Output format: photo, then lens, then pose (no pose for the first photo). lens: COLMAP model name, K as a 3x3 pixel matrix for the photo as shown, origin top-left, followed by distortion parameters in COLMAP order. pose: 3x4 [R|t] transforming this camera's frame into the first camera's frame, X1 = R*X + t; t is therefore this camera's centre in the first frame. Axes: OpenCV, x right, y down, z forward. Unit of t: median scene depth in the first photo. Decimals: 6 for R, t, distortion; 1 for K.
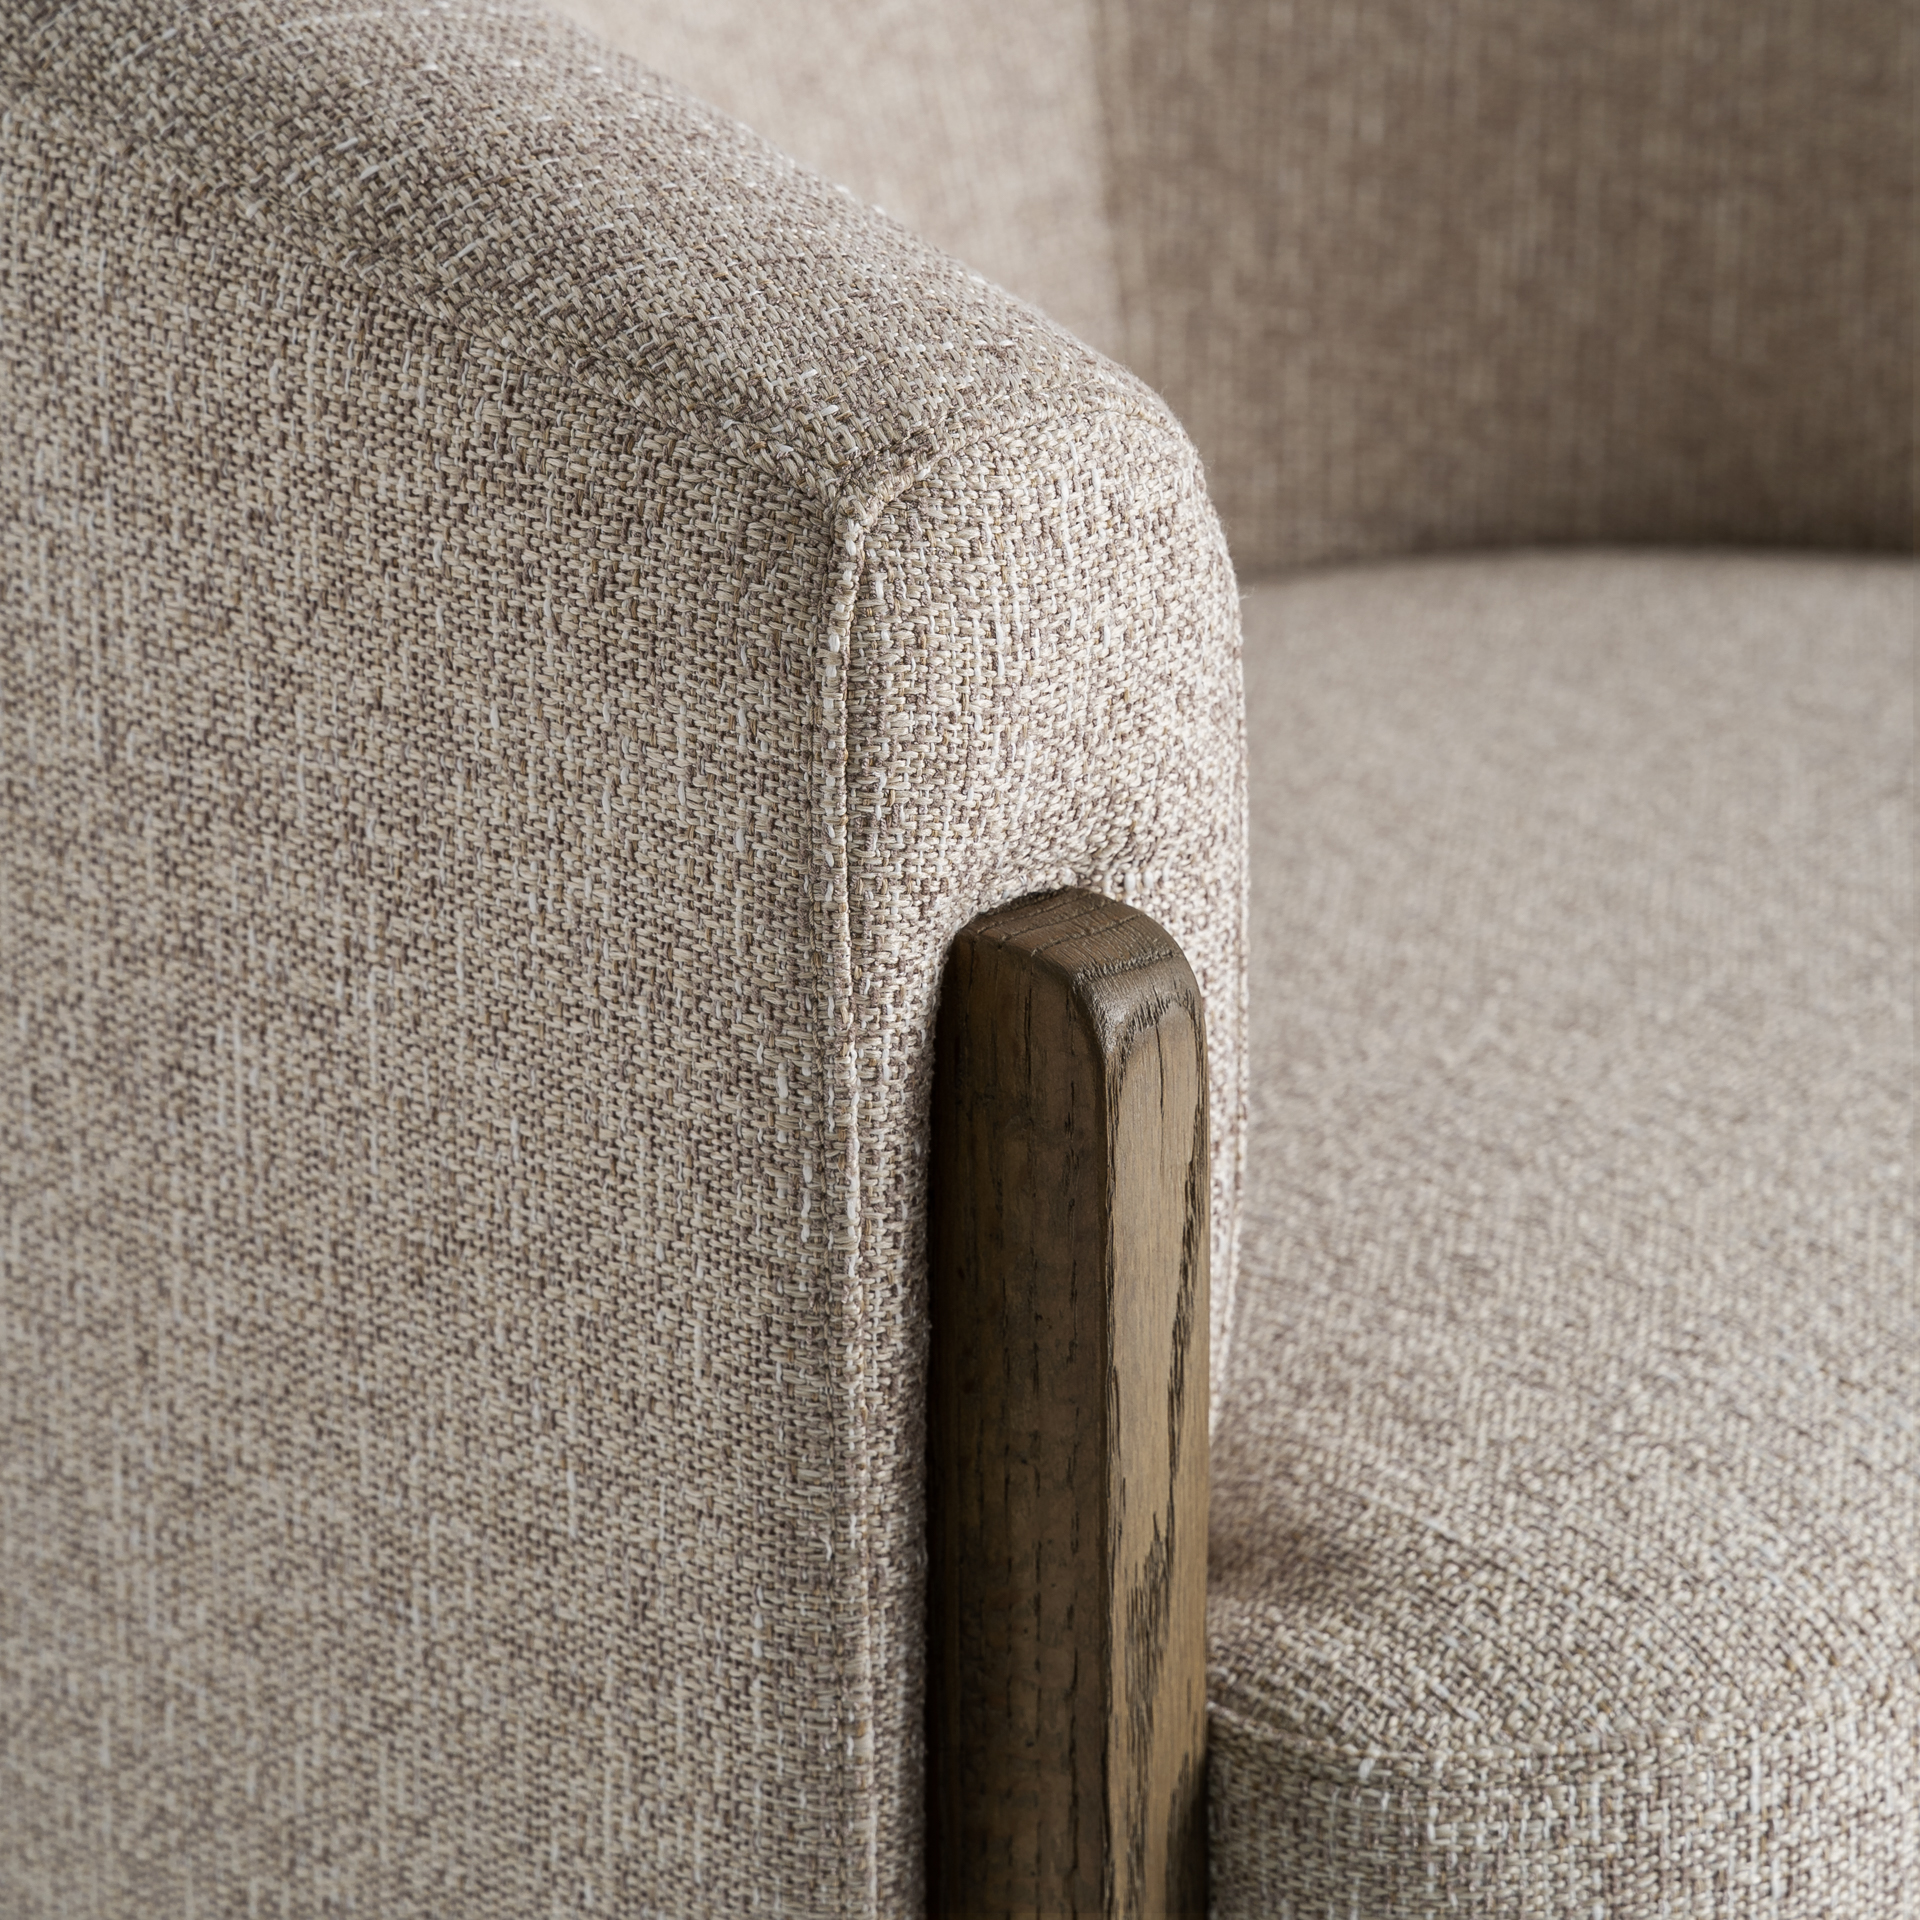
lens RADIAL K [[6210.2, 0, 962.0], [0, 6210.2, 701.3], [0, 0, 1]] dist [0.234788, 0.508286]
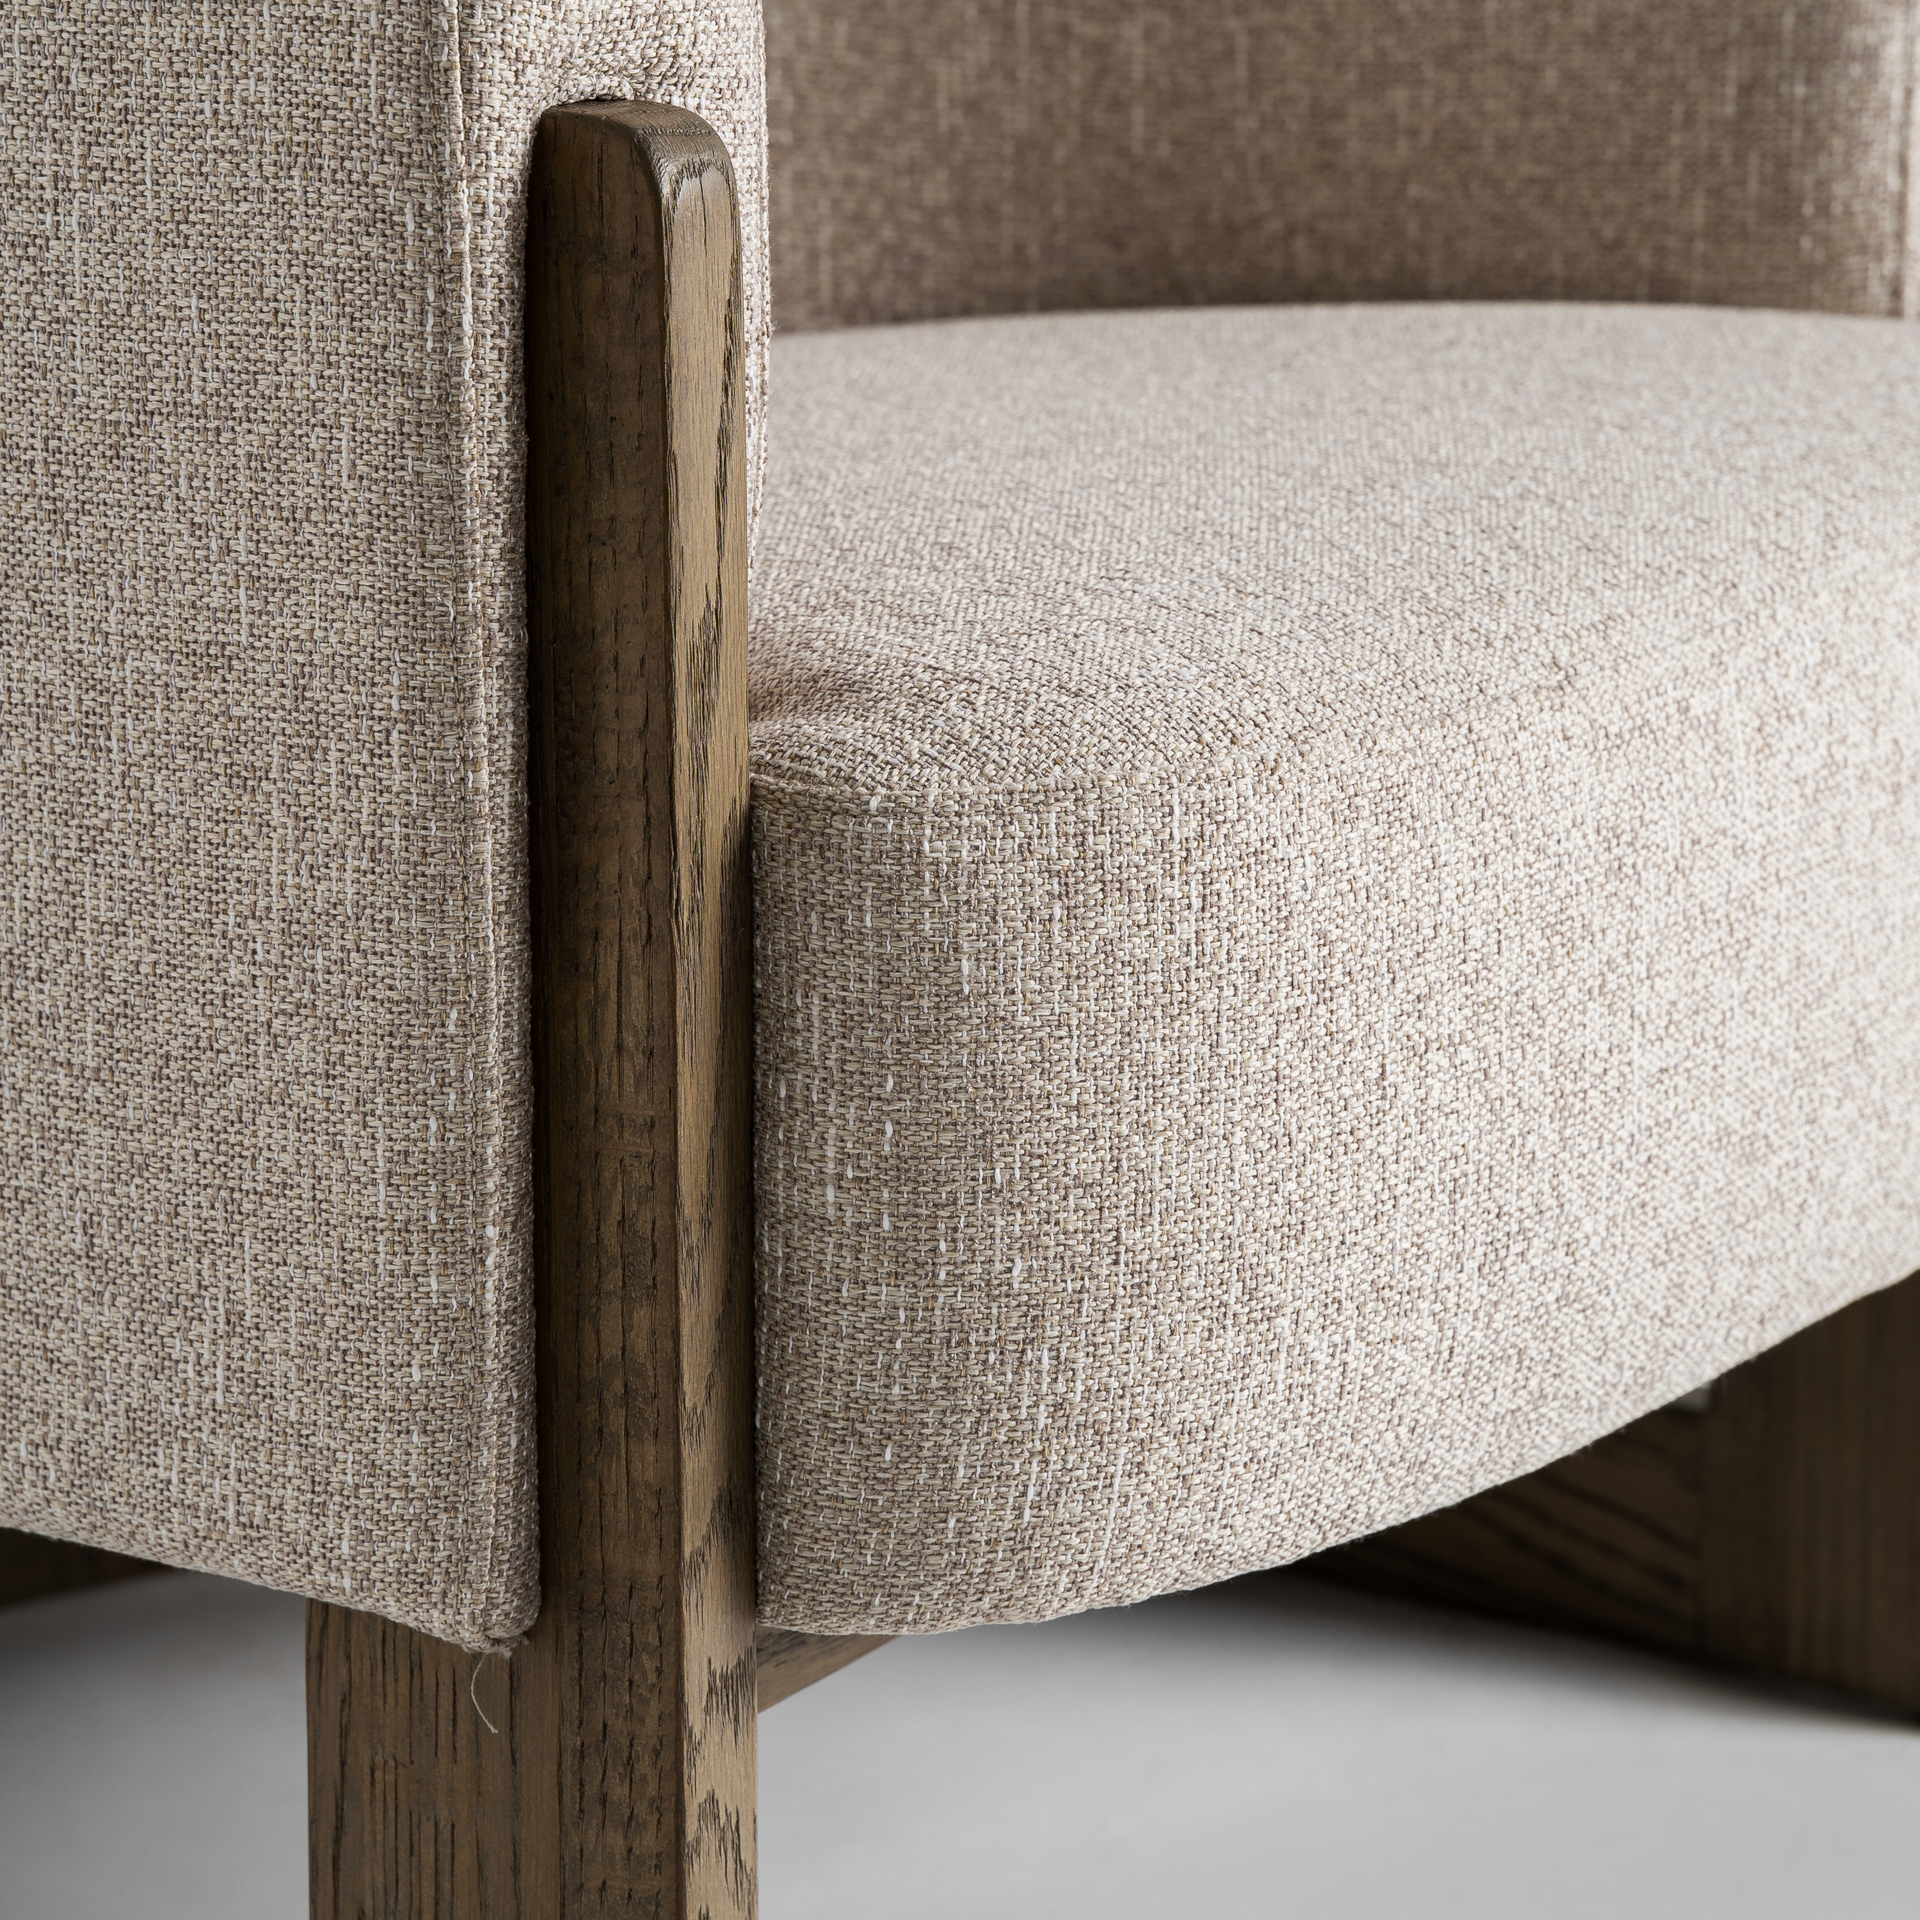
lens RADIAL K [[6210.2, 0, 962.0], [0, 6210.2, 701.3], [0, 0, 1]] dist [0.234788, 0.508286]
pose [[0.996058, -0.018630, 0.086731, -0.027492], [0.029884, 0.991020, -0.130335, 0.316524], [-0.083524, 0.132413, 0.987669, -0.258122]]
